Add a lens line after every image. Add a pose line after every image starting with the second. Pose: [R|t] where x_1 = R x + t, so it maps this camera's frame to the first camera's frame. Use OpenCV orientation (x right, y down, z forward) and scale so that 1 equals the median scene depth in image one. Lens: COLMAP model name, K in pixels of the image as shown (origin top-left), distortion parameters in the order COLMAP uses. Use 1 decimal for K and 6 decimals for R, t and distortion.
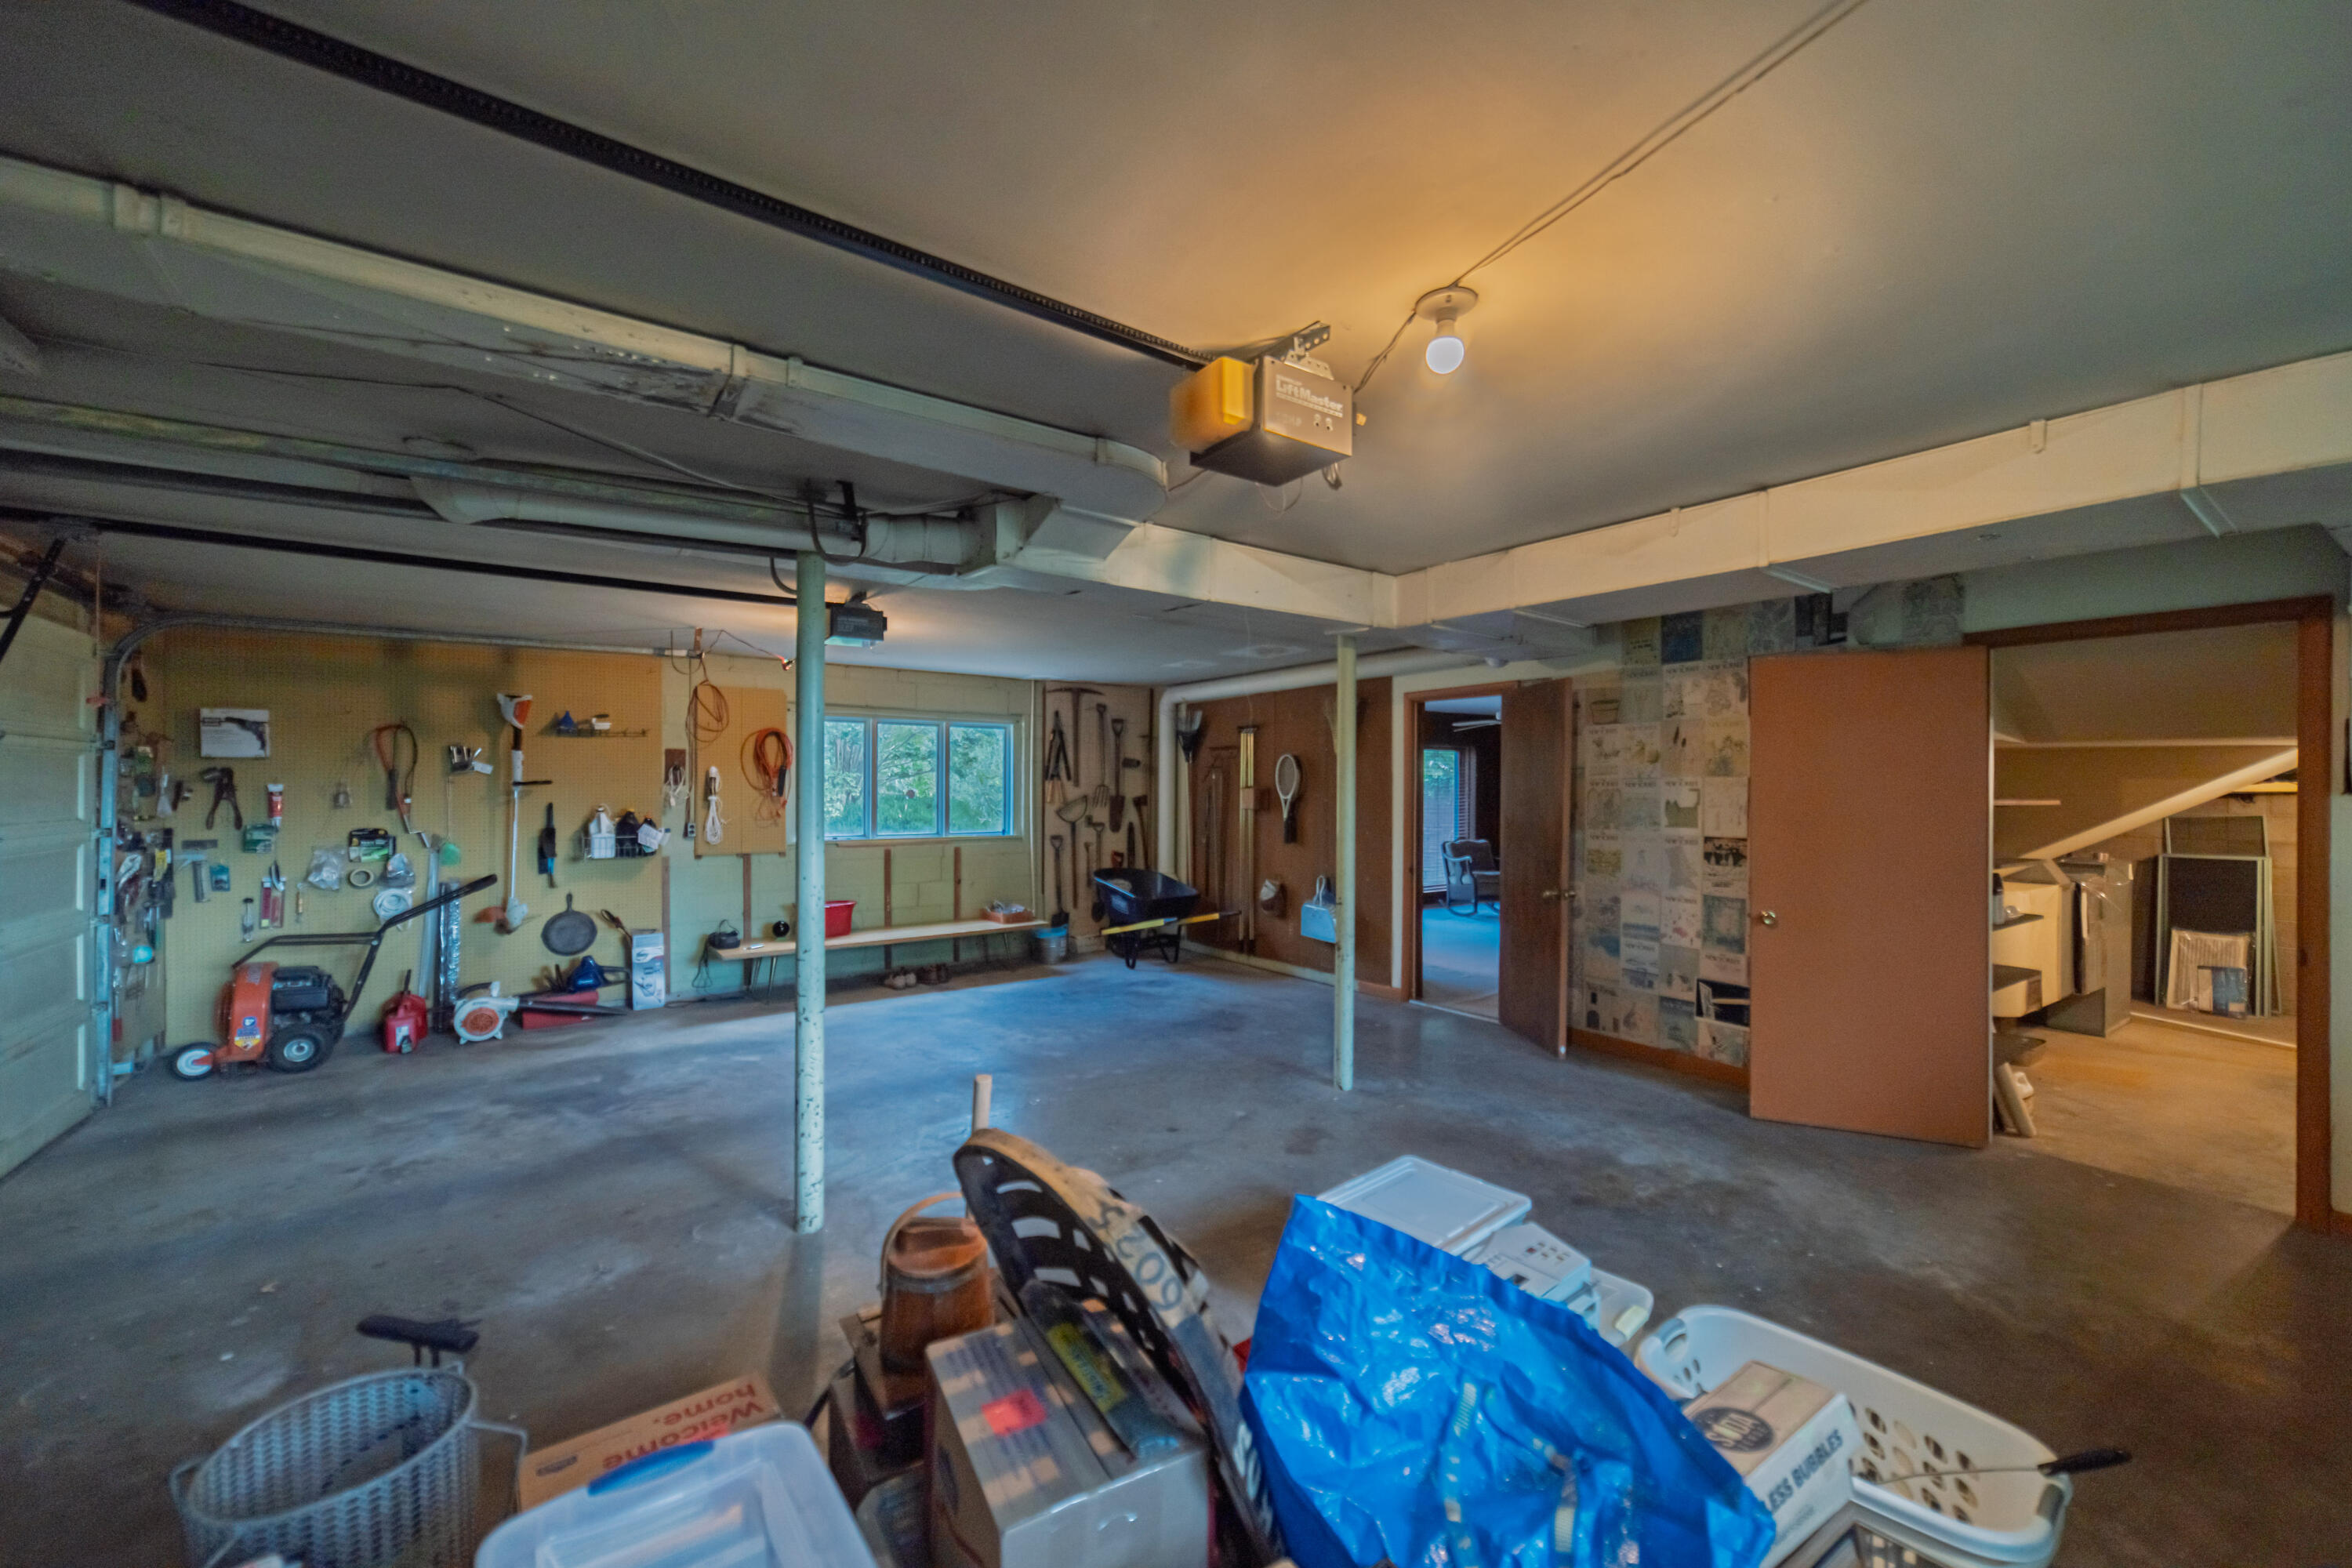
lens RADIAL K [[890.0, 0, 1157.5], [0, 890.0, 790.1], [0, 0, 1]] dist [0.002515, 0.000439]
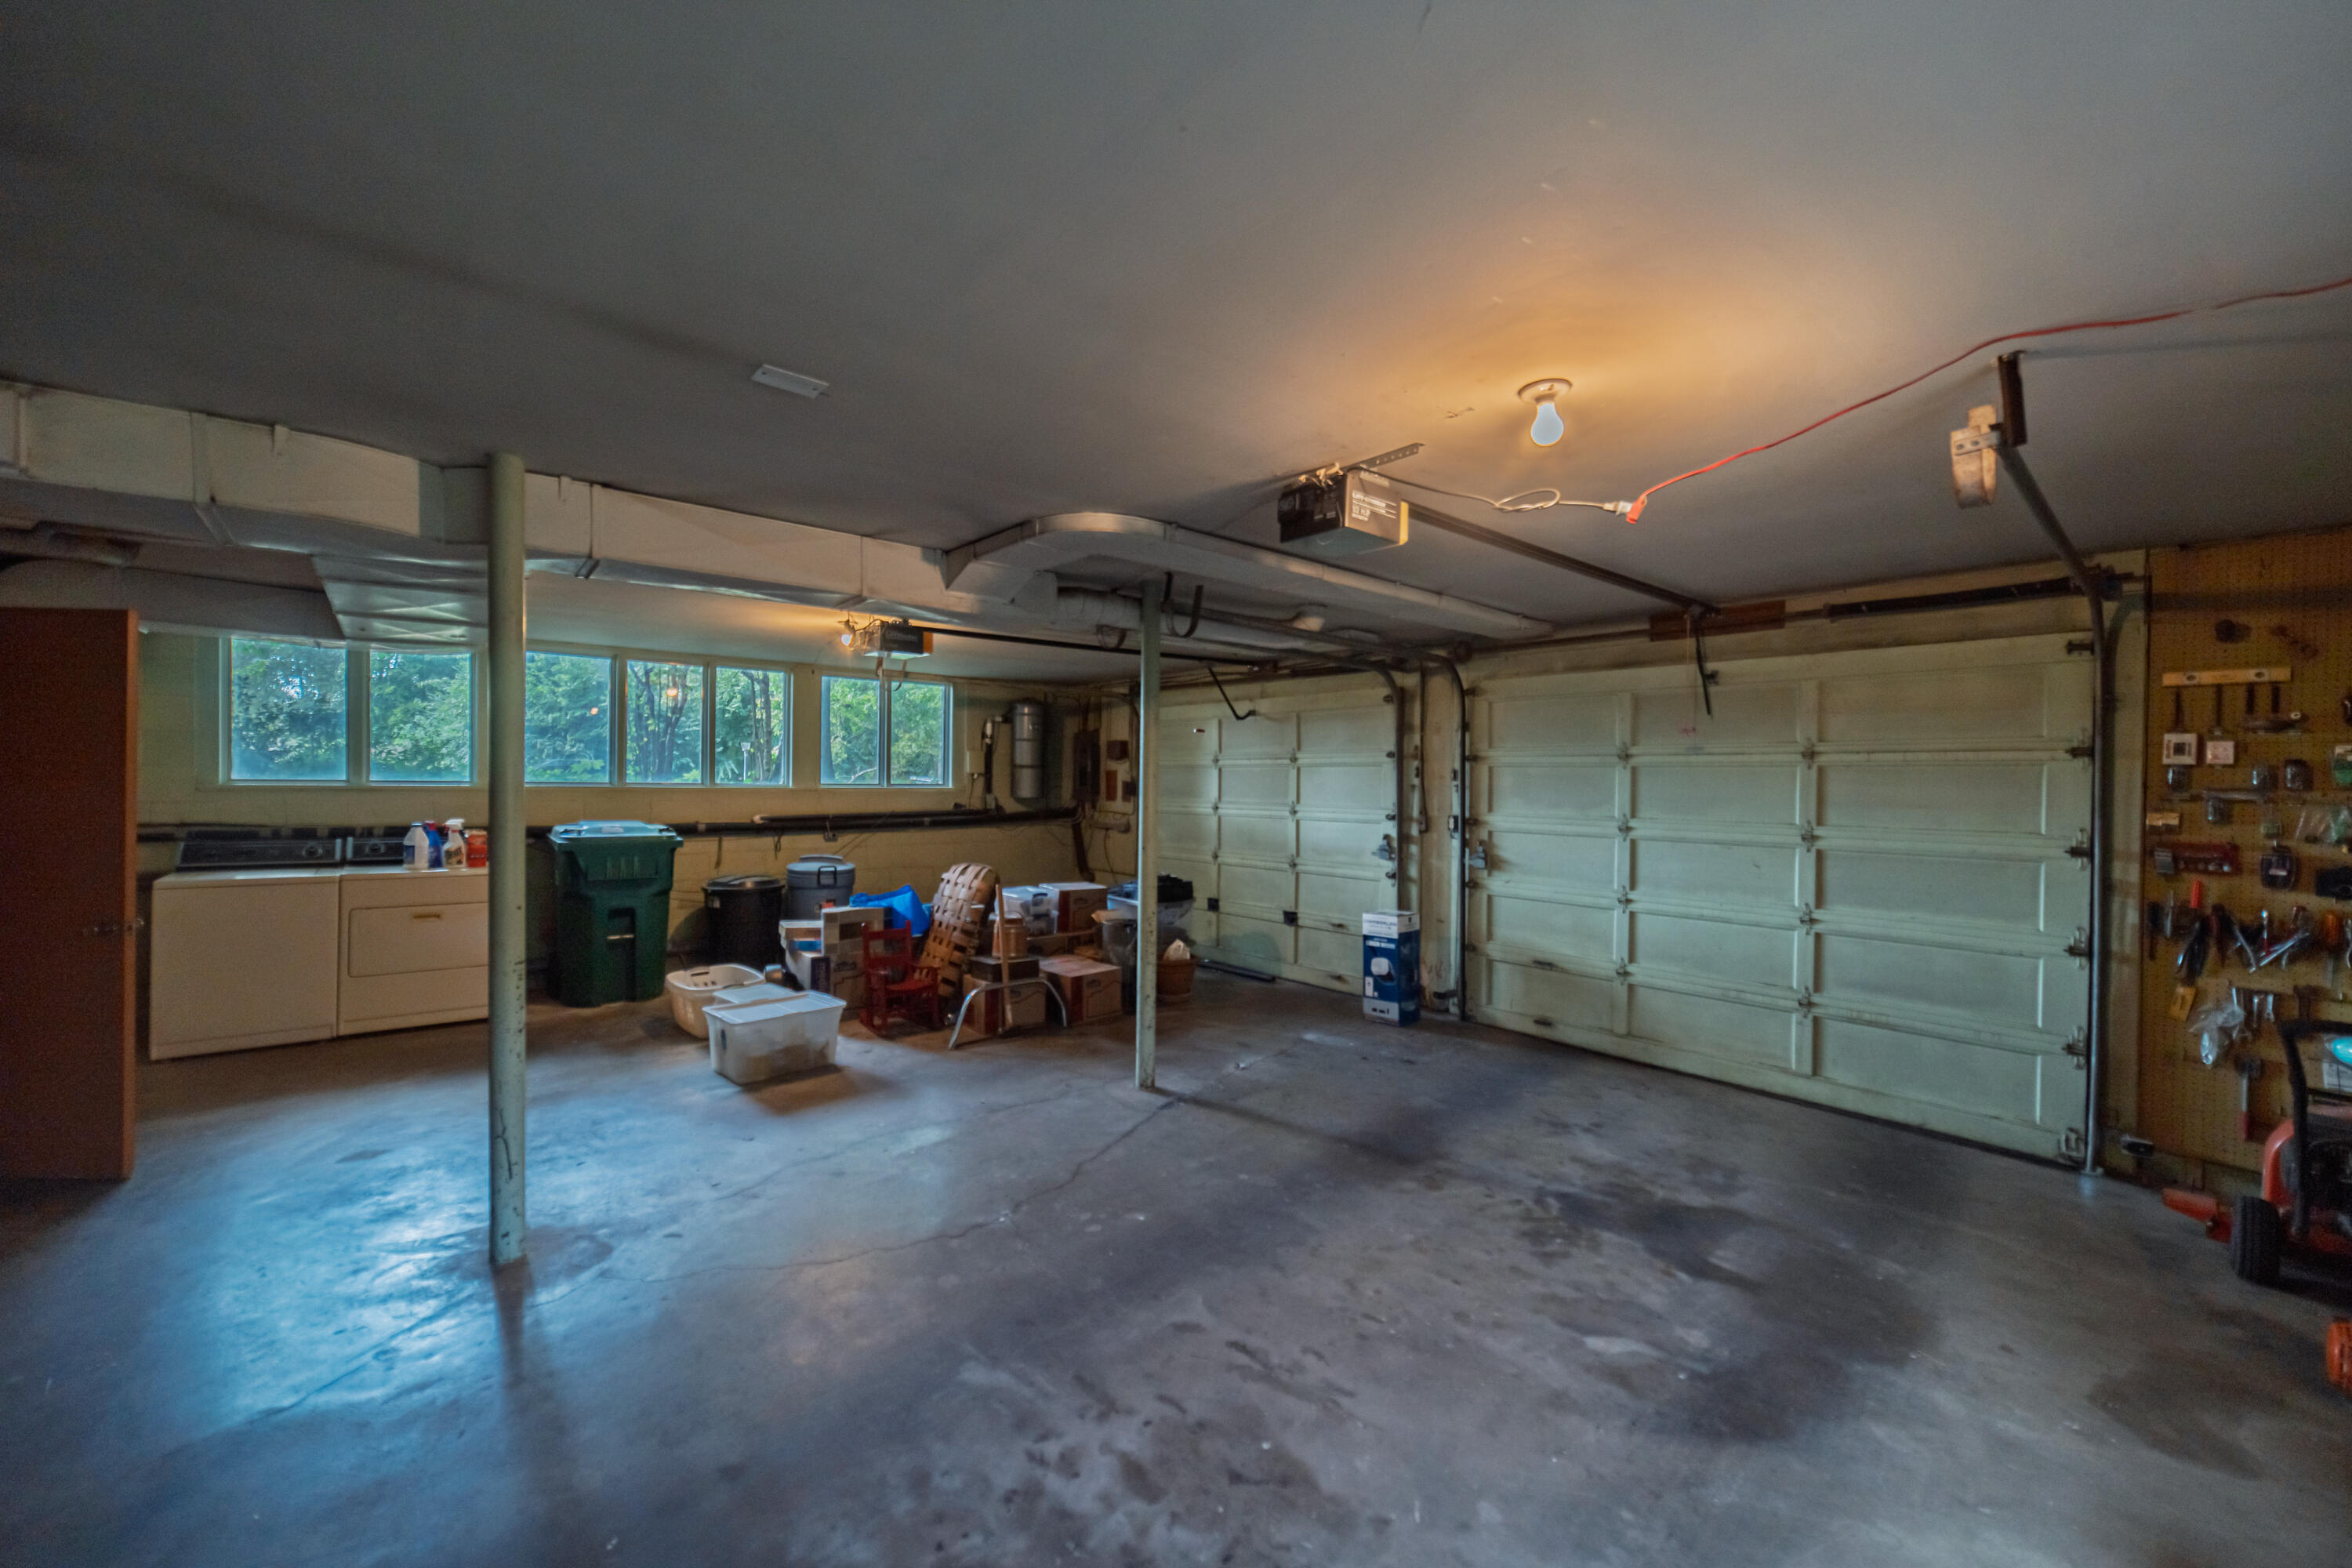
lens RADIAL K [[943.2, 0, 1176.0], [0, 943.2, 784.0], [0, 0, 1]] dist [-0.002061, -0.000708]
pose [[-0.994388, -0.016261, -0.104540, -0.200219], [-0.017064, 0.999831, 0.006793, -0.011045], [0.104412, 0.008539, -0.994498, 1.865719]]
